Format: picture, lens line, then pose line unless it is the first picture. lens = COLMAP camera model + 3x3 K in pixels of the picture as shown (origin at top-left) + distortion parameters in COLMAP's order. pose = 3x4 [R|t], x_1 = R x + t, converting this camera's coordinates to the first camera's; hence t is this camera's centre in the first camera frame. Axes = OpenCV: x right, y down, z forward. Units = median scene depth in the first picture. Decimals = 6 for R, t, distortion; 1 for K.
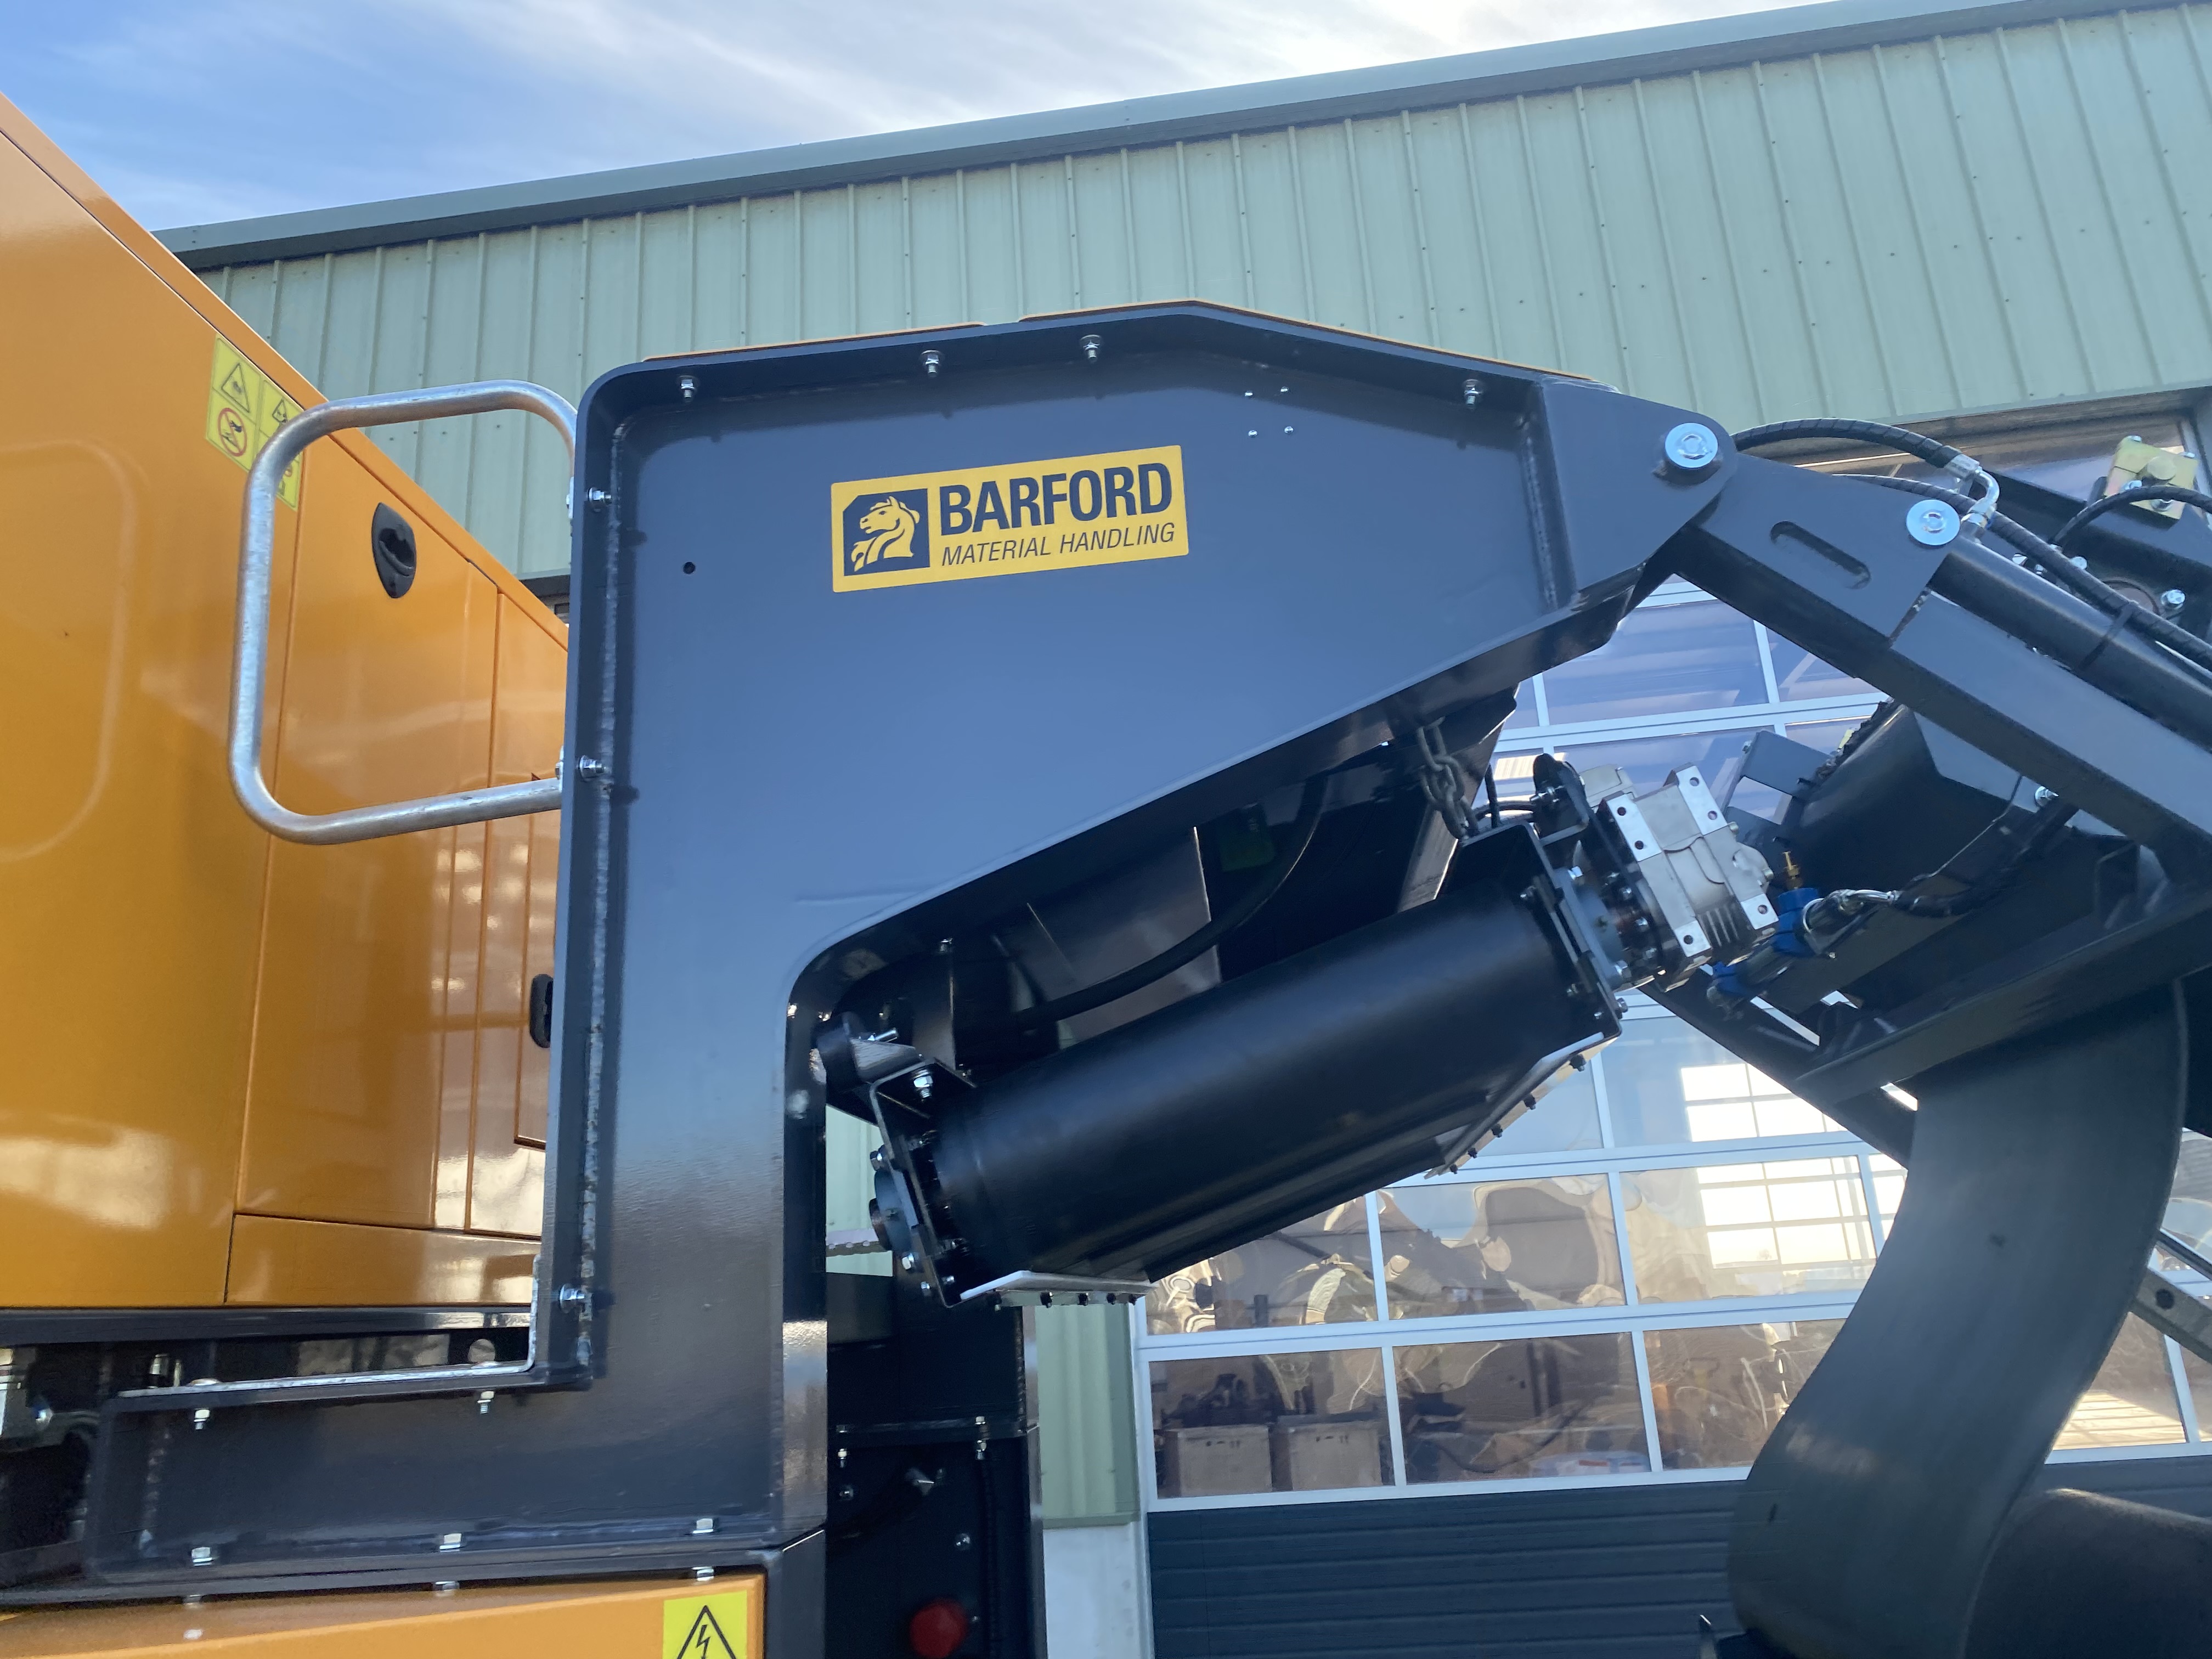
lens RADIAL K [[1677.3, 0, 1098.8], [0, 1677.3, 812.9], [0, 0, 1]] dist [0.035105, -0.040478]
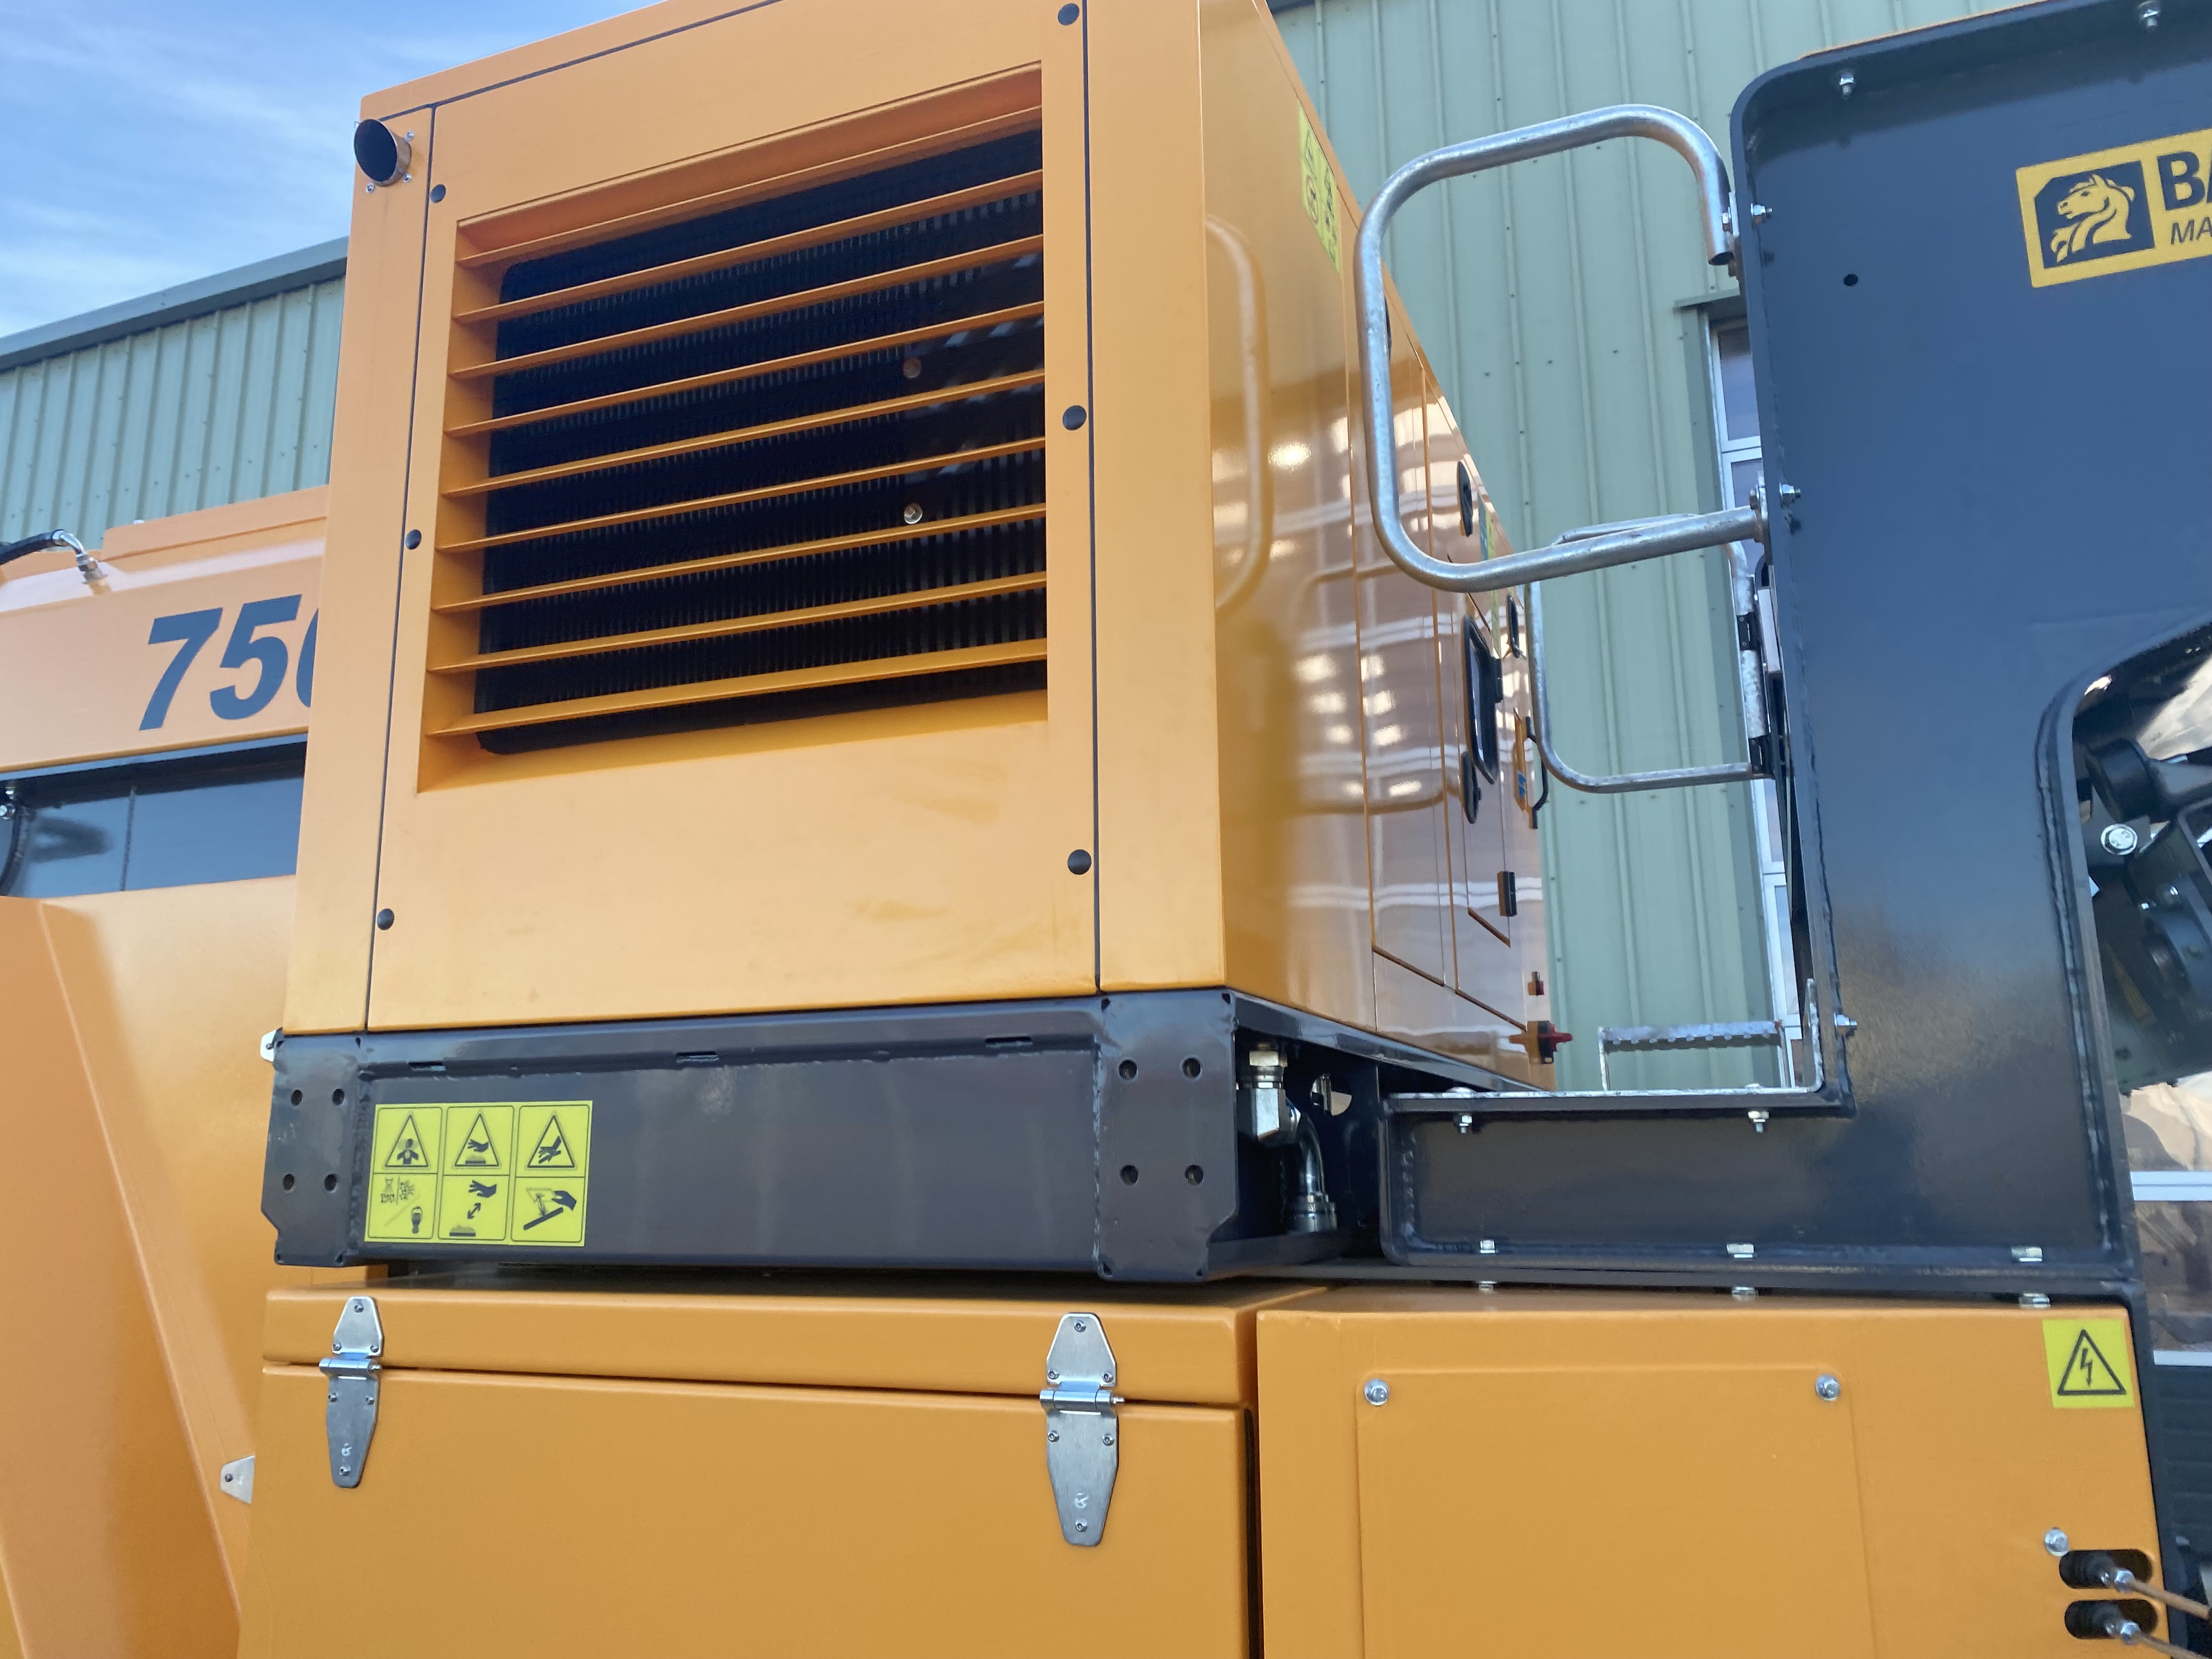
lens RADIAL K [[1677.3, 0, 1087.4], [0, 1677.3, 796.0], [0, 0, 1]] dist [0.035105, -0.040478]
pose [[0.955106, -0.009338, -0.296117, -0.377411], [0.035295, 0.995971, 0.082435, 0.049757], [0.294154, -0.089186, 0.951588, -0.049240]]
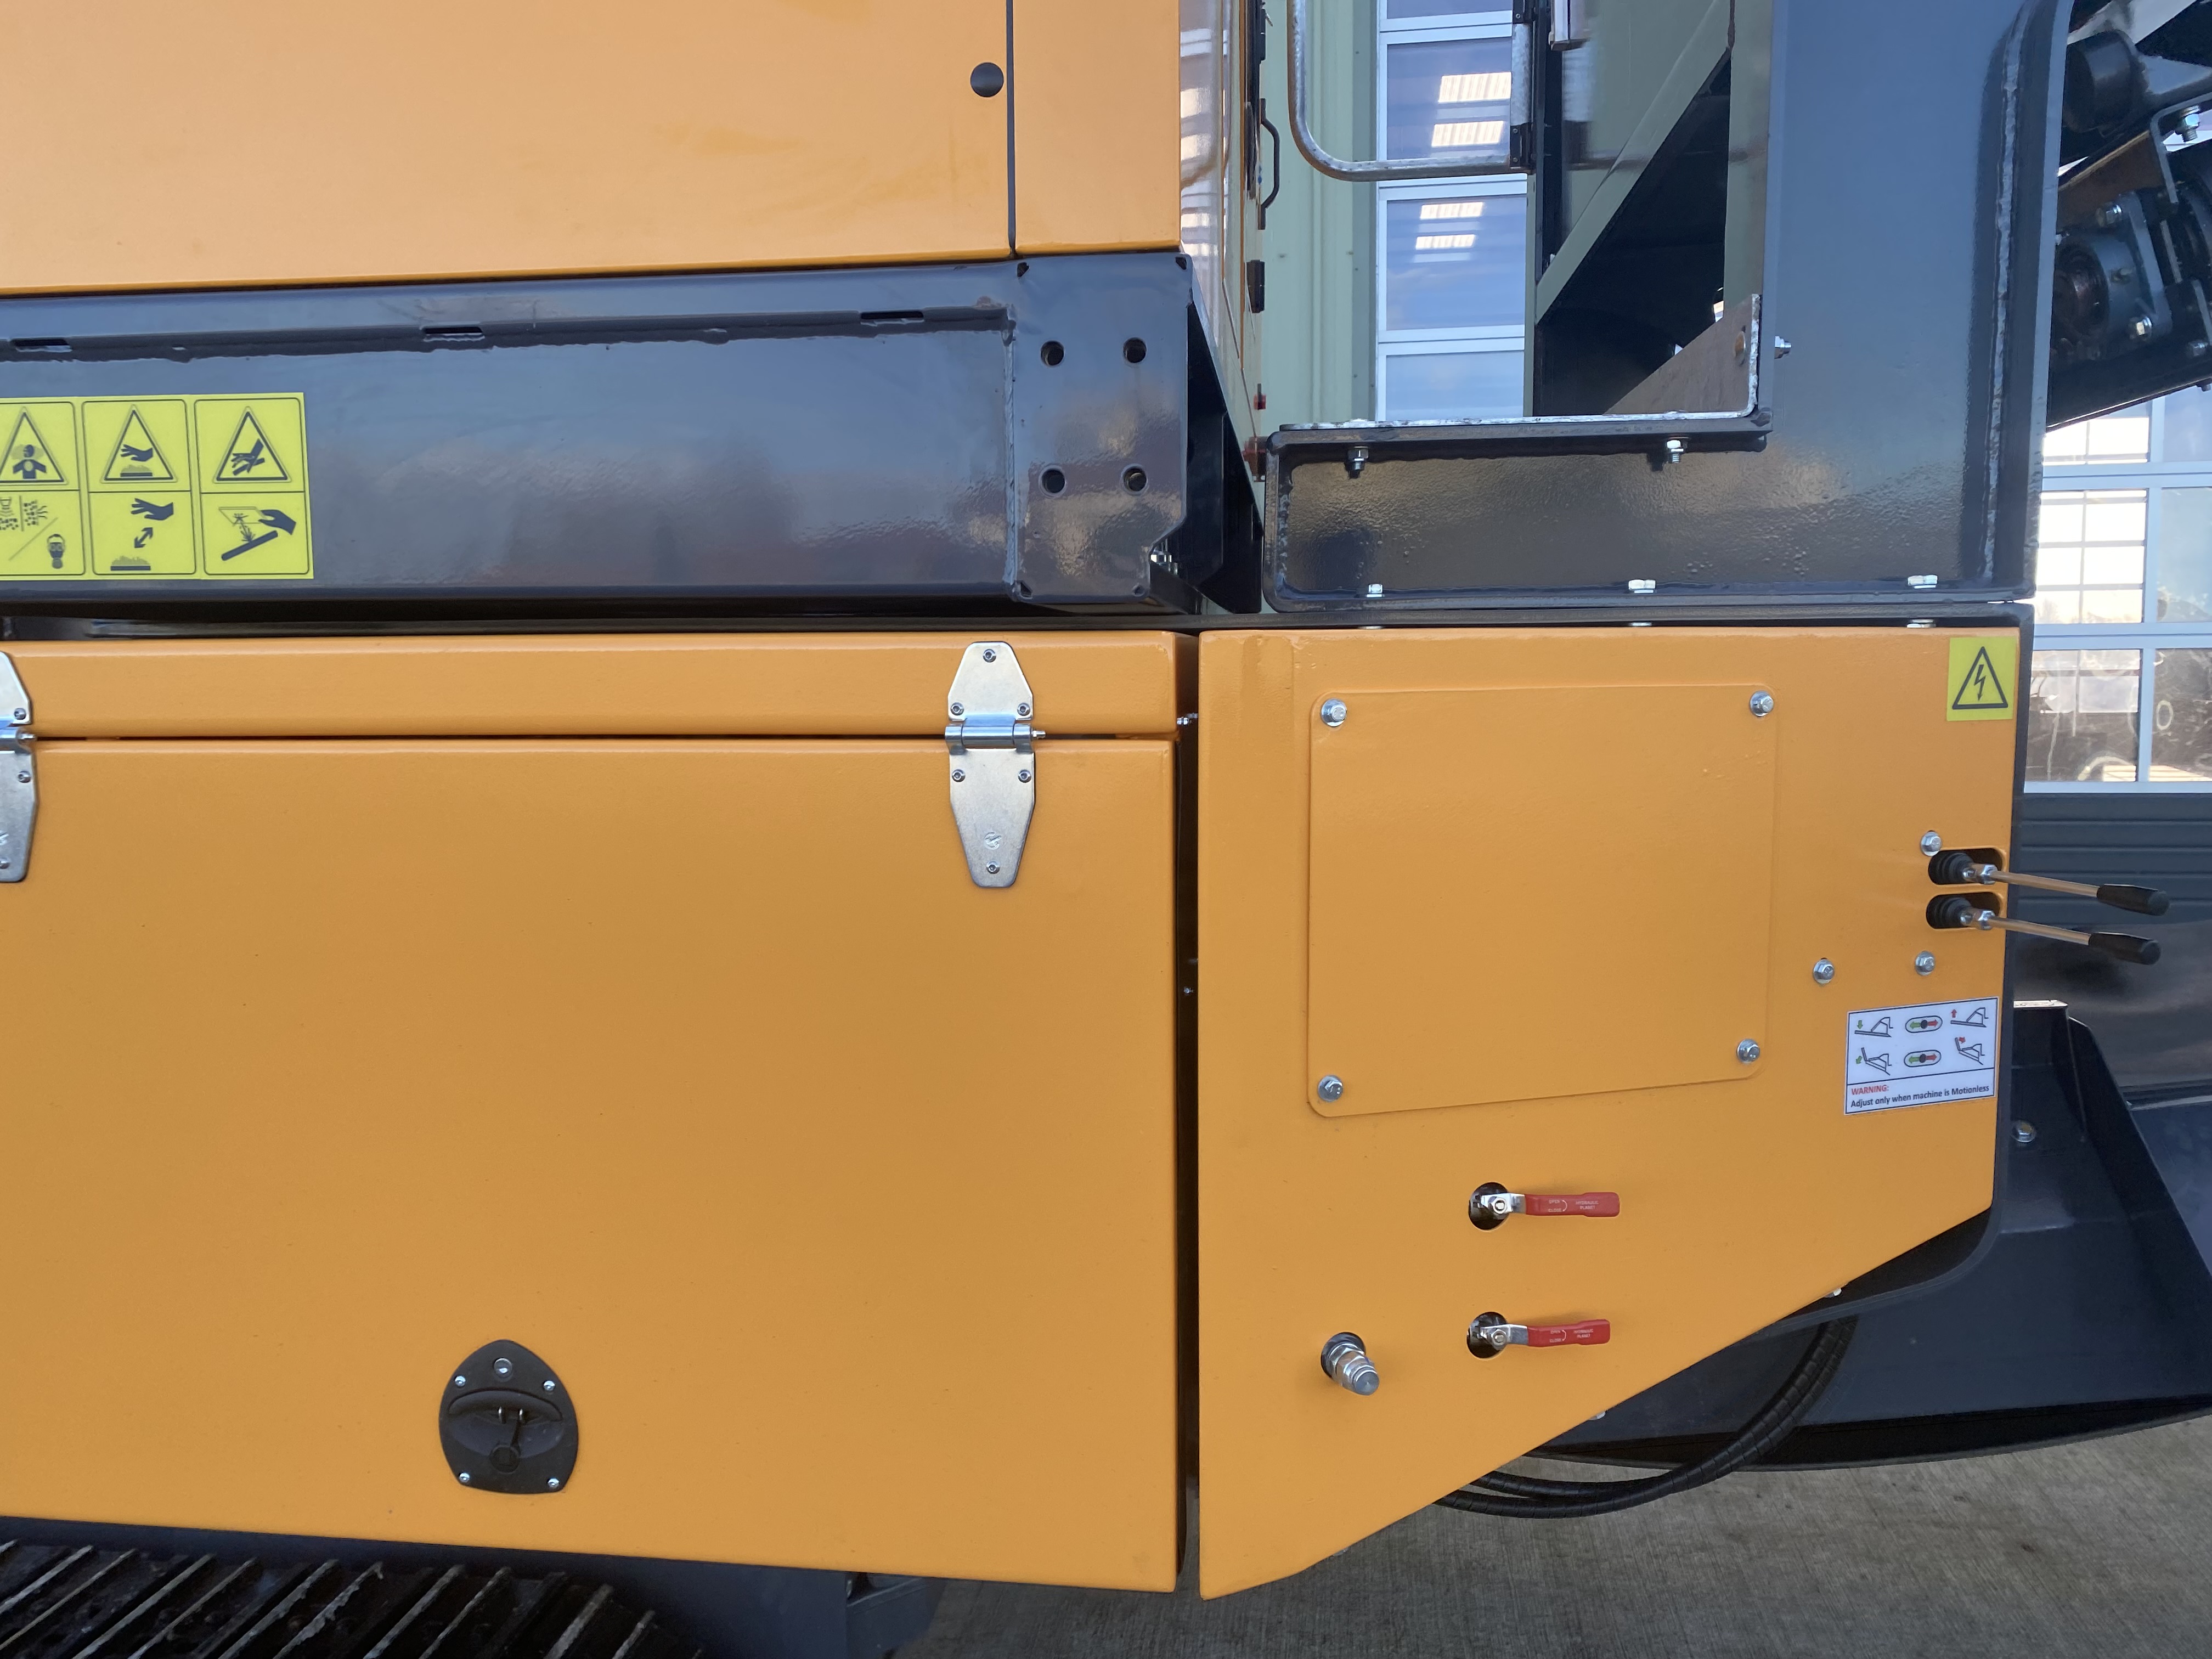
lens RADIAL K [[1677.3, 0, 1092.6], [0, 1677.3, 843.6], [0, 0, 1]] dist [0.035105, -0.040478]
pose [[0.998151, 0.056778, -0.021713, -0.556032], [-0.043655, 0.918101, 0.393934, 0.163024], [0.042302, -0.392258, 0.918882, 0.026466]]
